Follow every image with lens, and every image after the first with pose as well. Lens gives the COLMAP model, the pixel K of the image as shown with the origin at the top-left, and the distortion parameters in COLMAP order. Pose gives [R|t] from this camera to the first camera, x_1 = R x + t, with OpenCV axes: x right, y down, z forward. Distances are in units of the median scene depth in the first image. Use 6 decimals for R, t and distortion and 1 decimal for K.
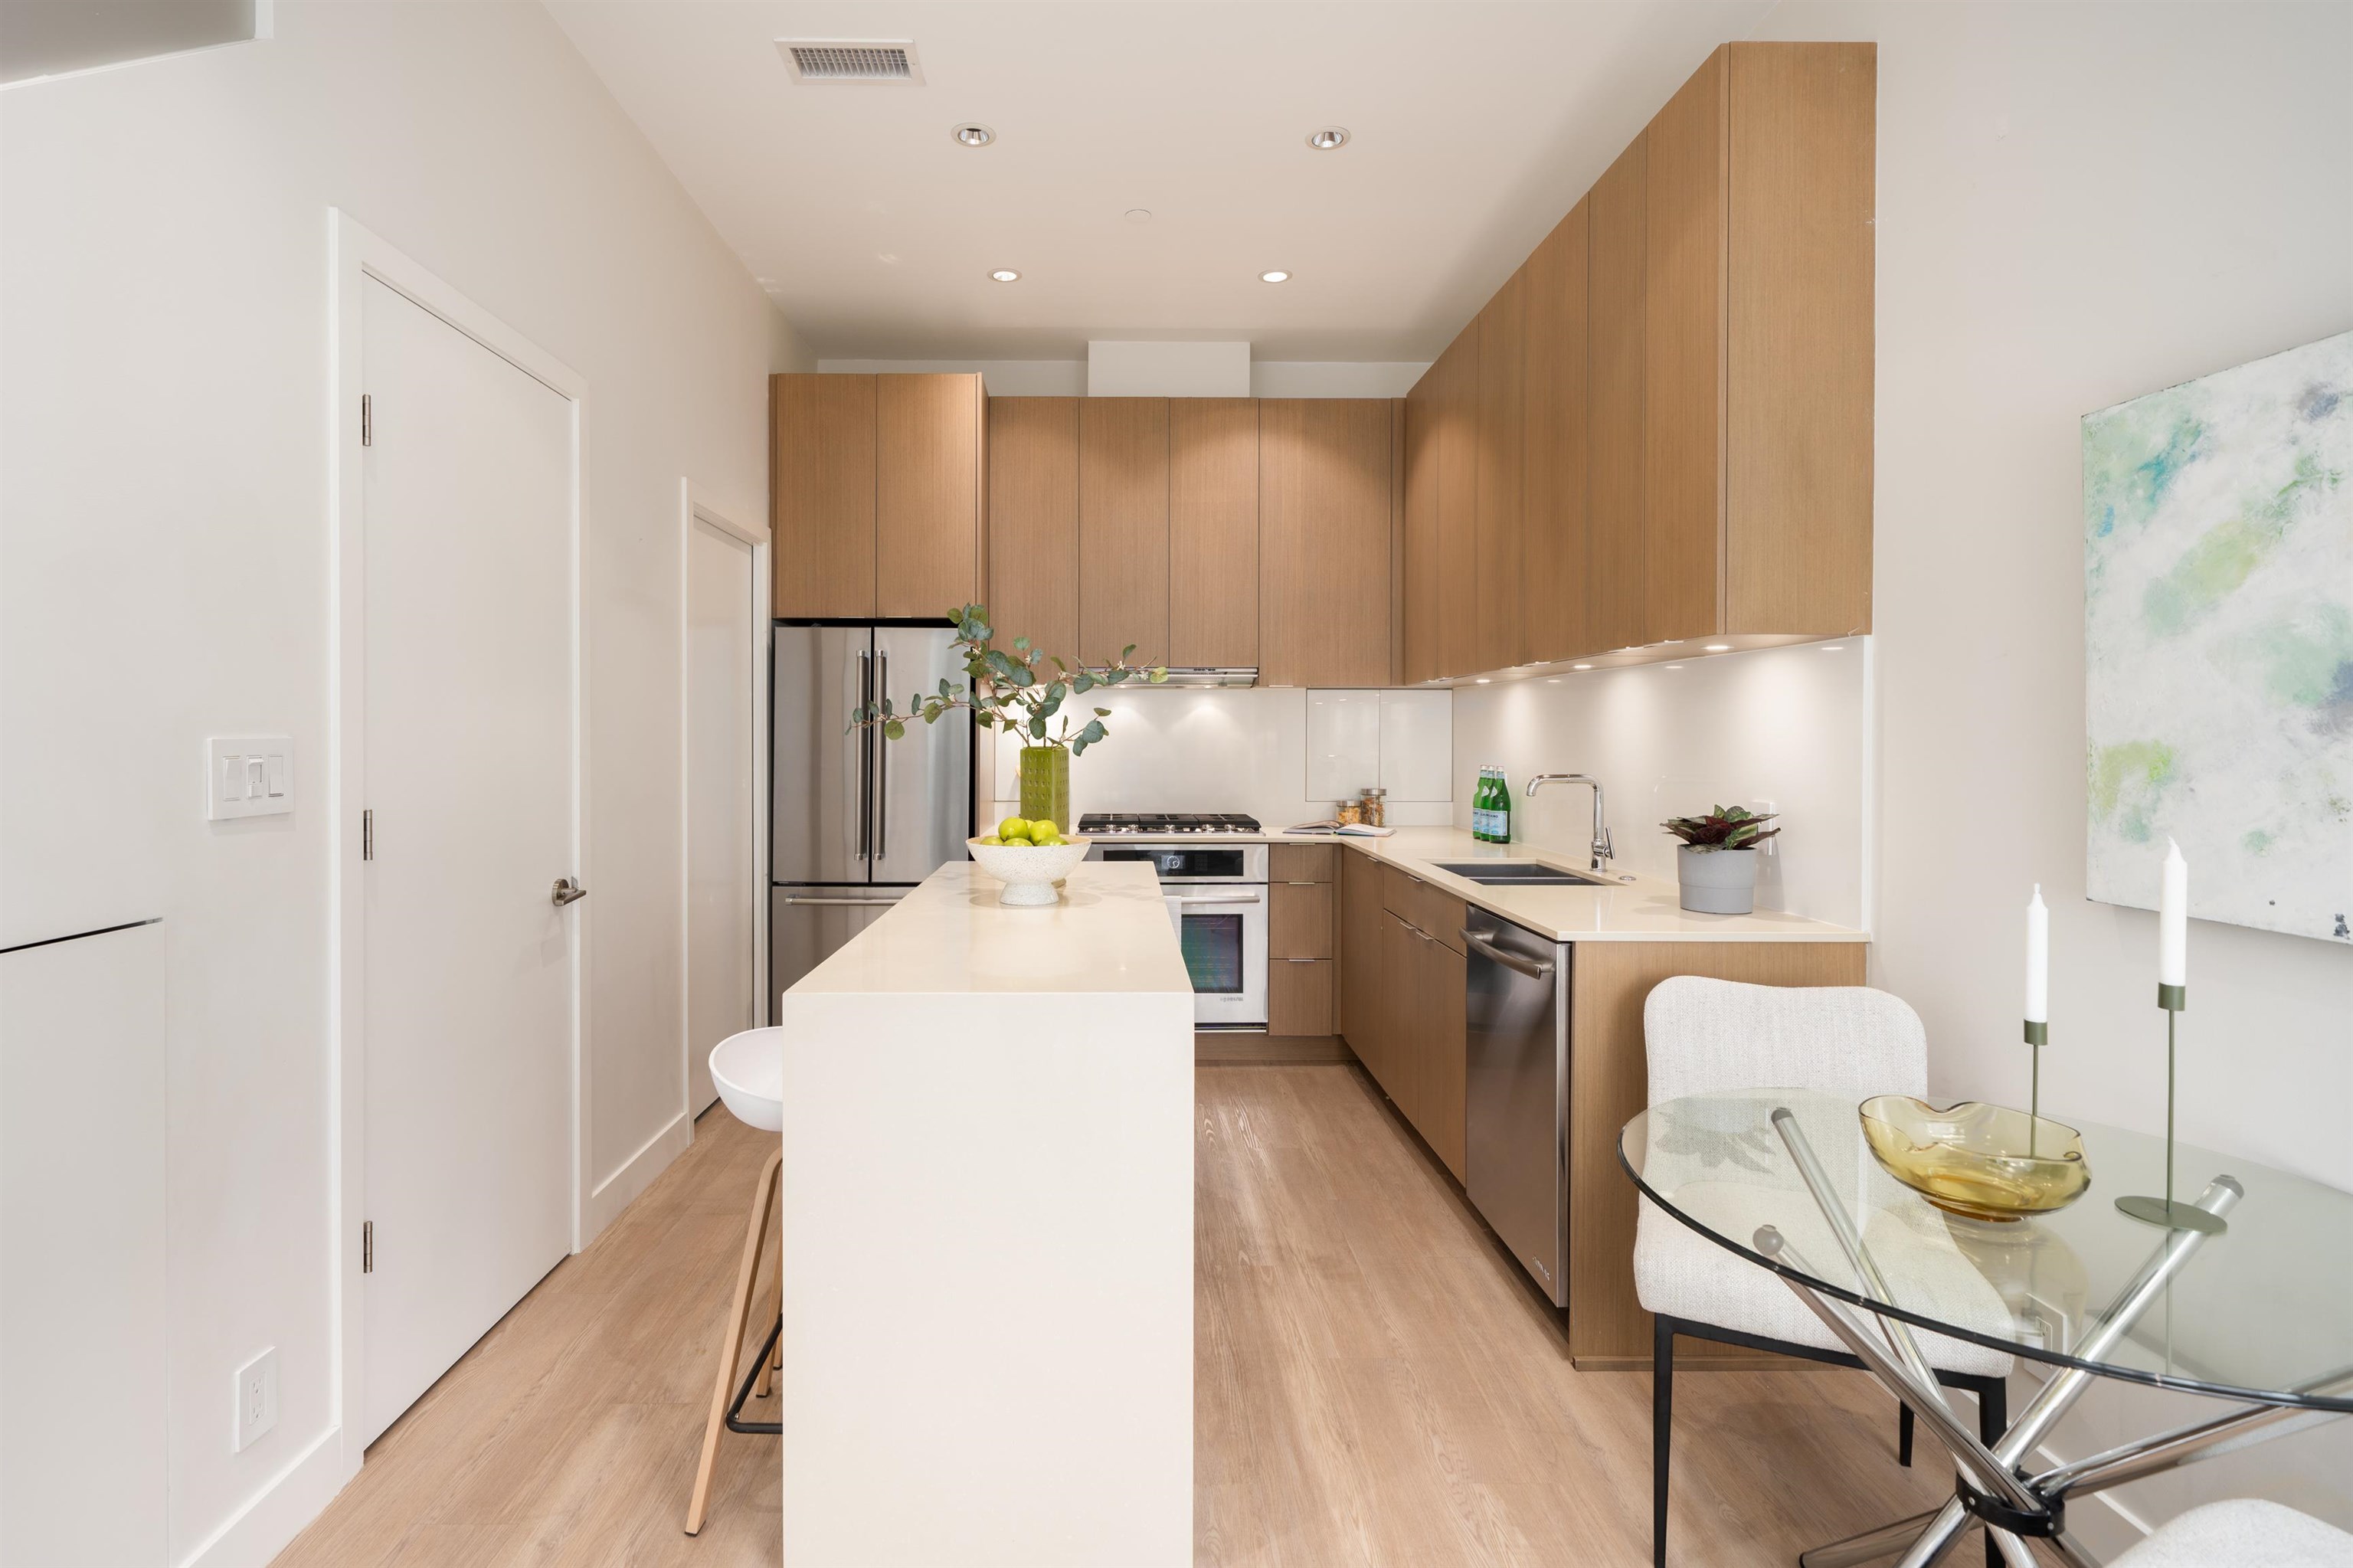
lens RADIAL K [[1137.0, 0, 1116.0], [0, 1137.0, 744.4], [0, 0, 1]] dist [0.000084, 0.000352]
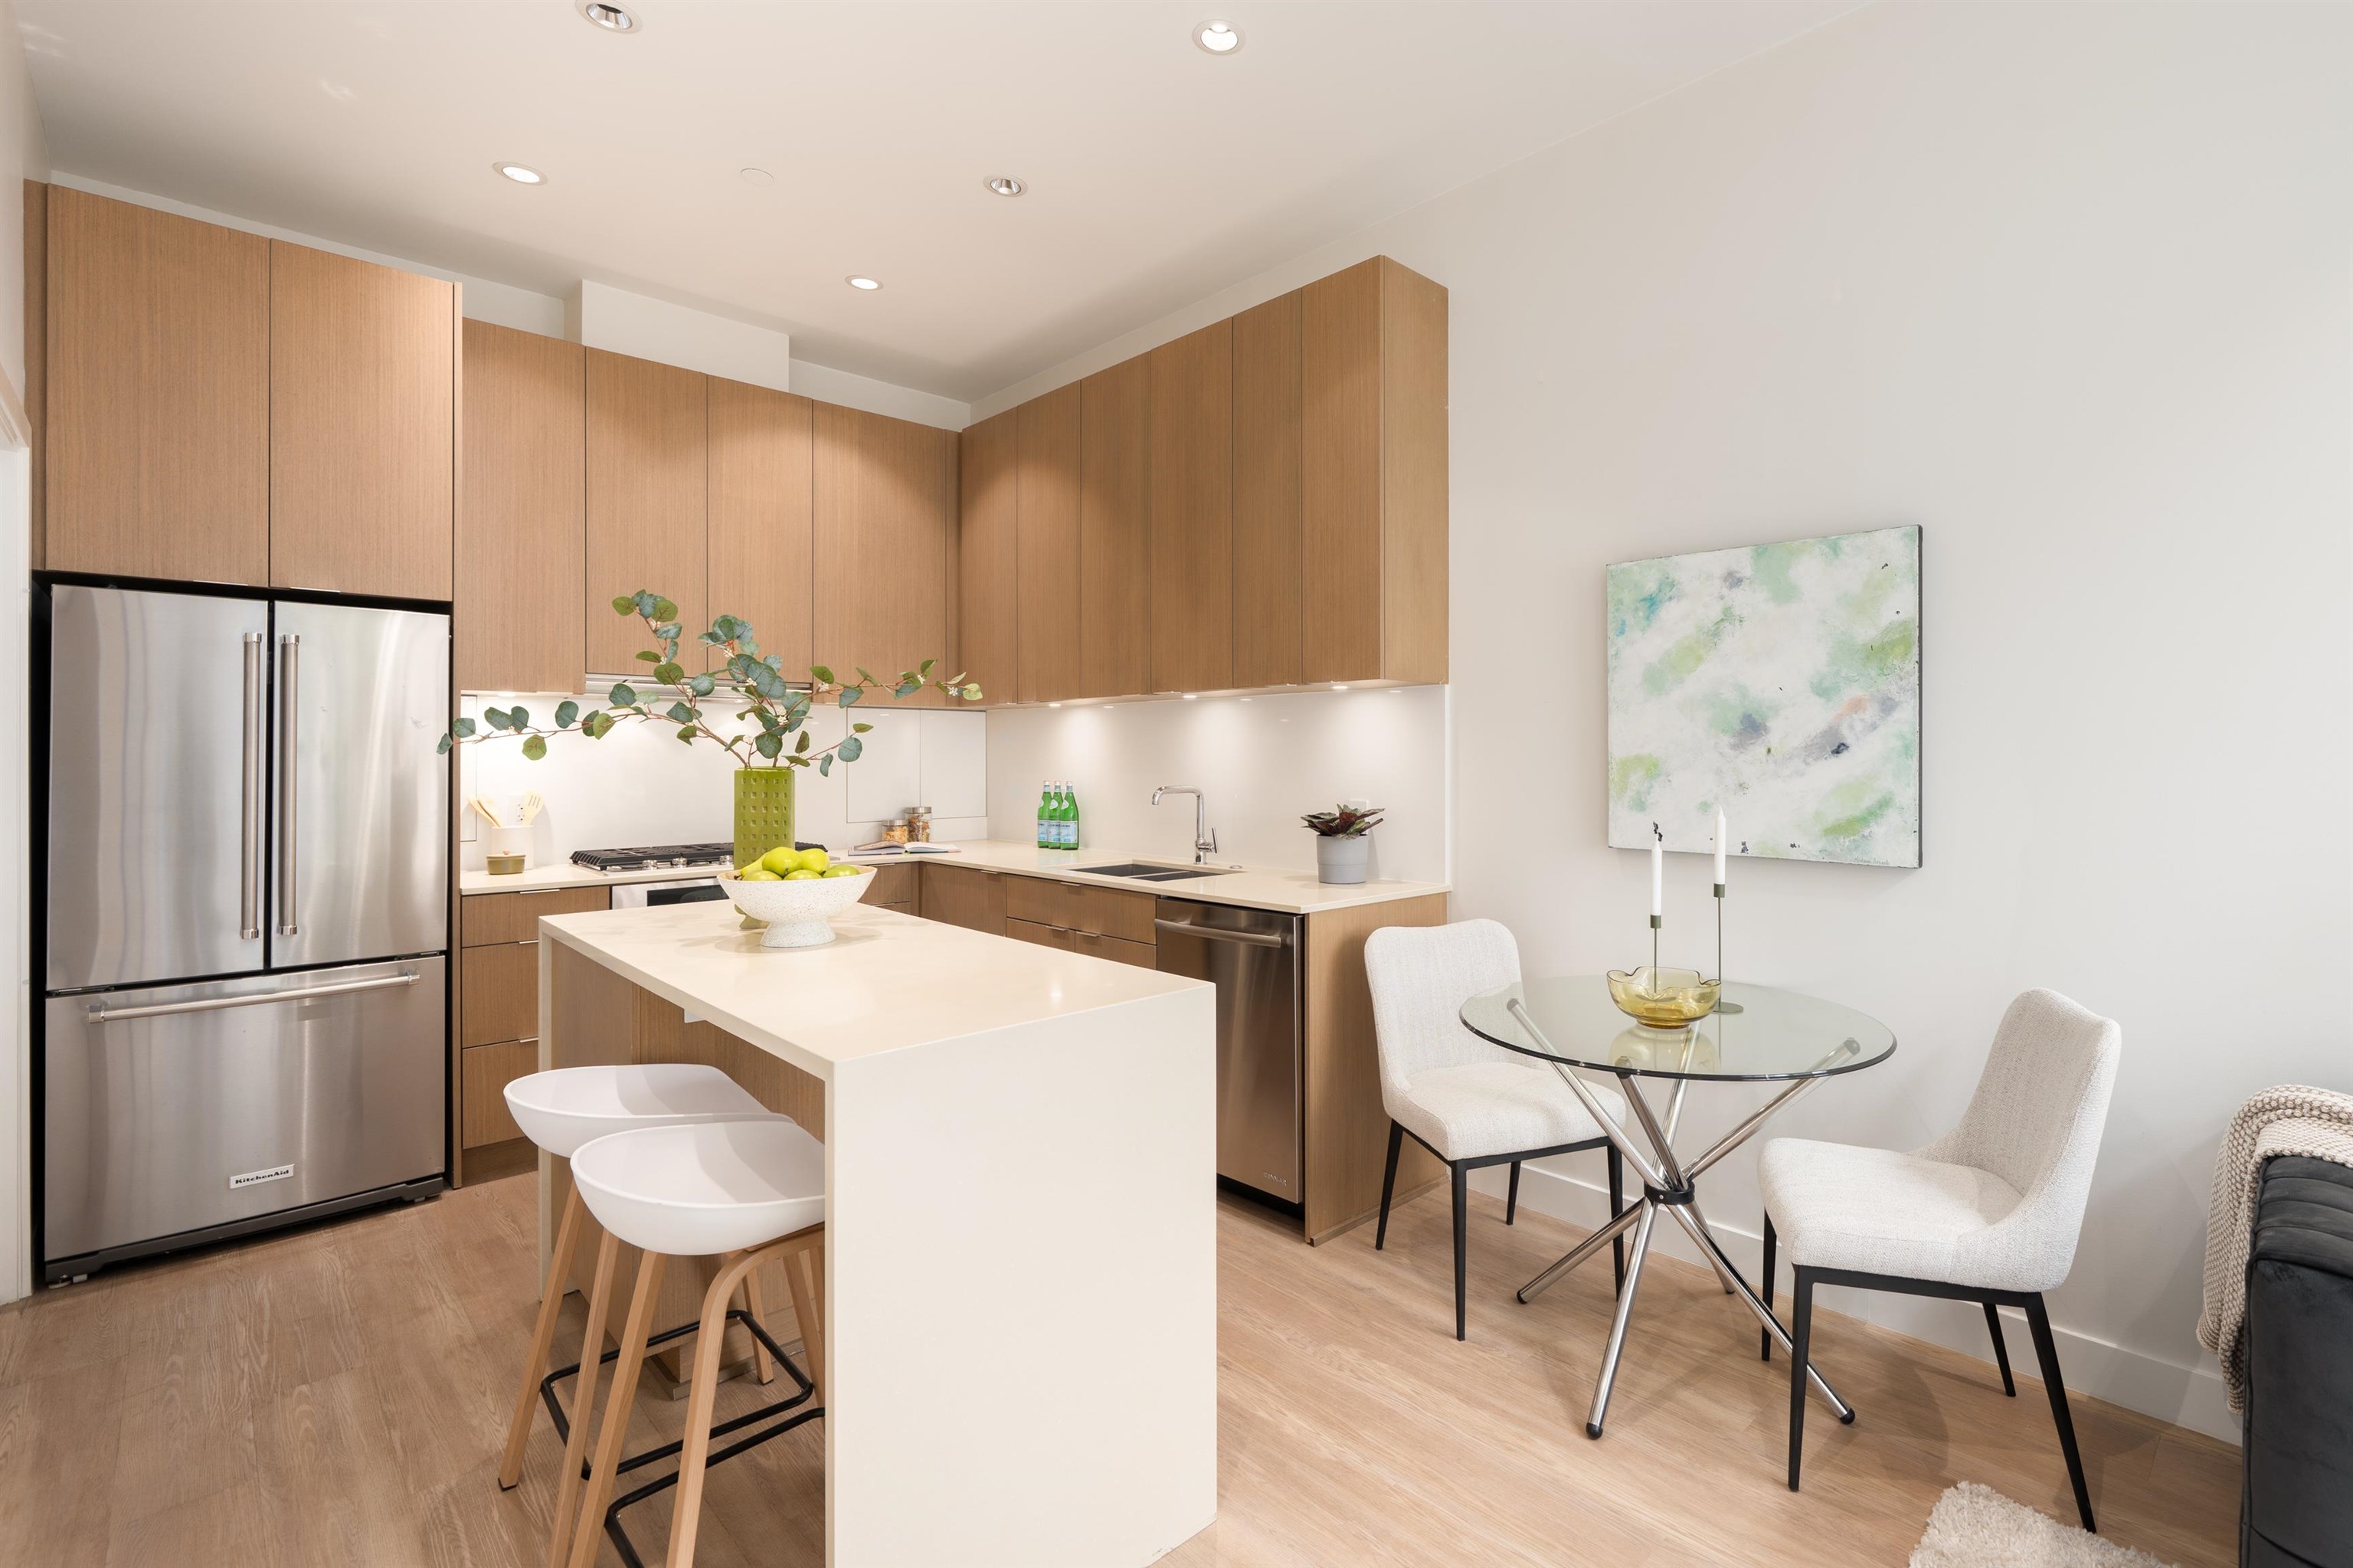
lens RADIAL K [[1073.0, 0, 1342.8], [0, 1073.0, 752.5], [0, 0, 1]] dist [-0.000287, 0.000317]
pose [[0.686697, -0.001599, 0.726942, -0.397860], [0.009556, 0.999931, -0.006827, 0.000674], [-0.726881, 0.011635, 0.686665, 0.122207]]
